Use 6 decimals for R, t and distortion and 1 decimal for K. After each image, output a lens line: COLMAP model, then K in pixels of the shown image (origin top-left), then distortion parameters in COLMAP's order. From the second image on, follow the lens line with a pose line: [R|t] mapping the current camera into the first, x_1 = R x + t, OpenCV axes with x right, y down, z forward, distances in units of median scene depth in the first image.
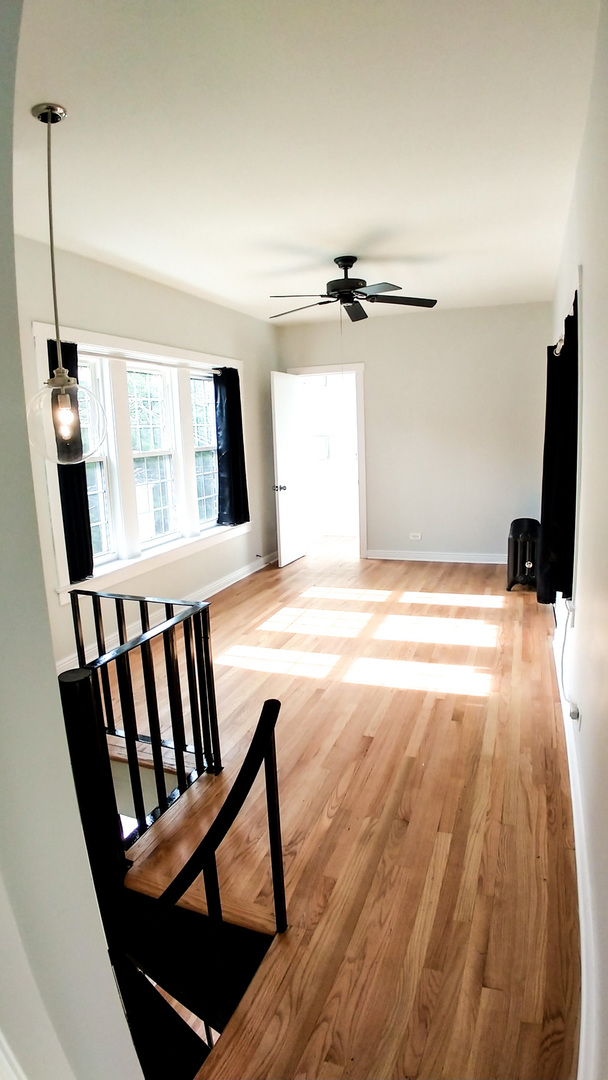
lens RADIAL K [[572.0, 0, 304.8], [0, 572.0, 536.7], [0, 0, 1]] dist [-0.105138, -0.011791]
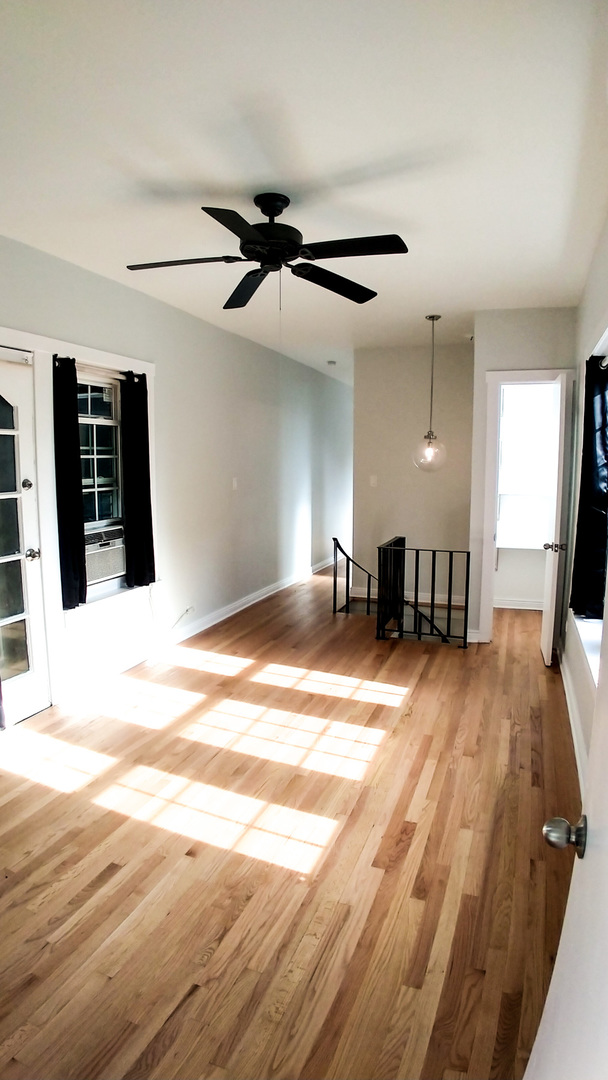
lens RADIAL K [[572.0, 0, 304.8], [0, 572.0, 536.7], [0, 0, 1]] dist [-0.105138, -0.011791]
pose [[-0.999325, 0.036577, 0.003378, 0.085063], [0.035866, 0.951746, 0.304782, -0.600094], [0.007933, 0.304698, -0.952416, 3.224730]]
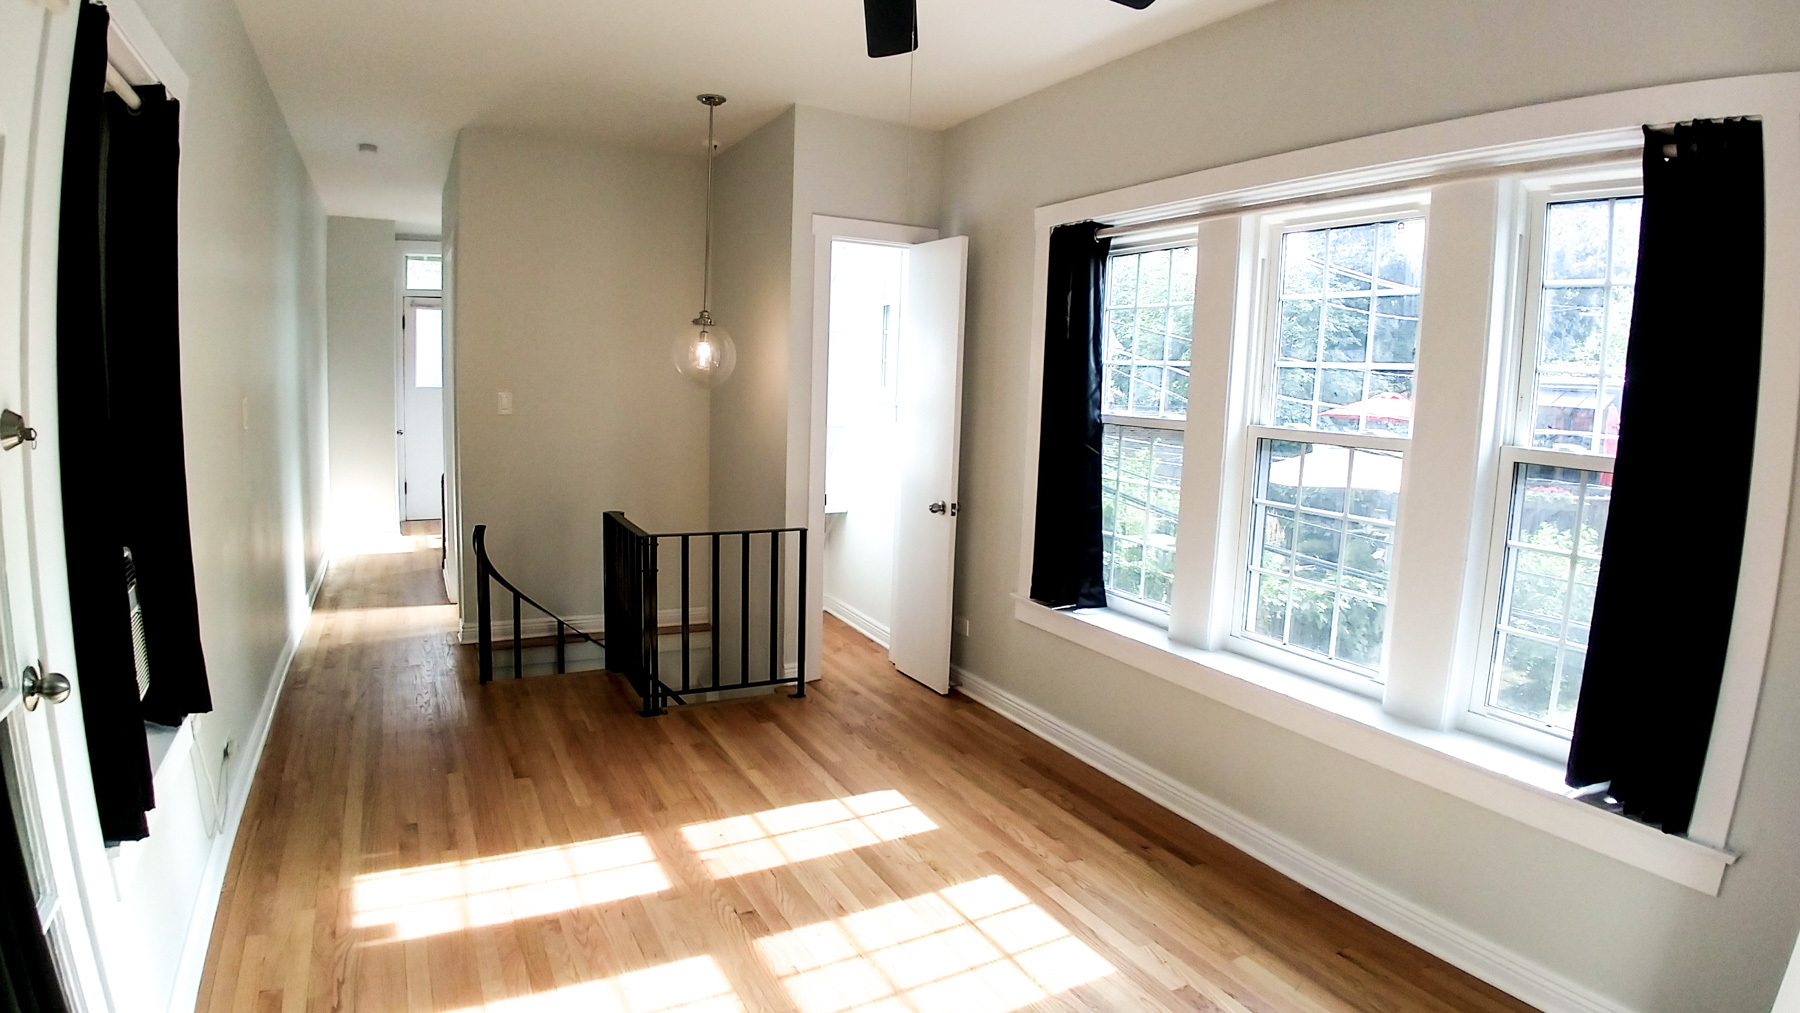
lens RADIAL K [[949.3, 0, 900.0], [0, 949.3, 506.5], [0, 0, 1]] dist [-0.105060, -0.010807]
pose [[-0.653502, 0.116180, -0.747956, 0.851691], [-0.146057, 0.950224, 0.275211, -0.511986], [0.742700, 0.289096, -0.604004, 2.598976]]
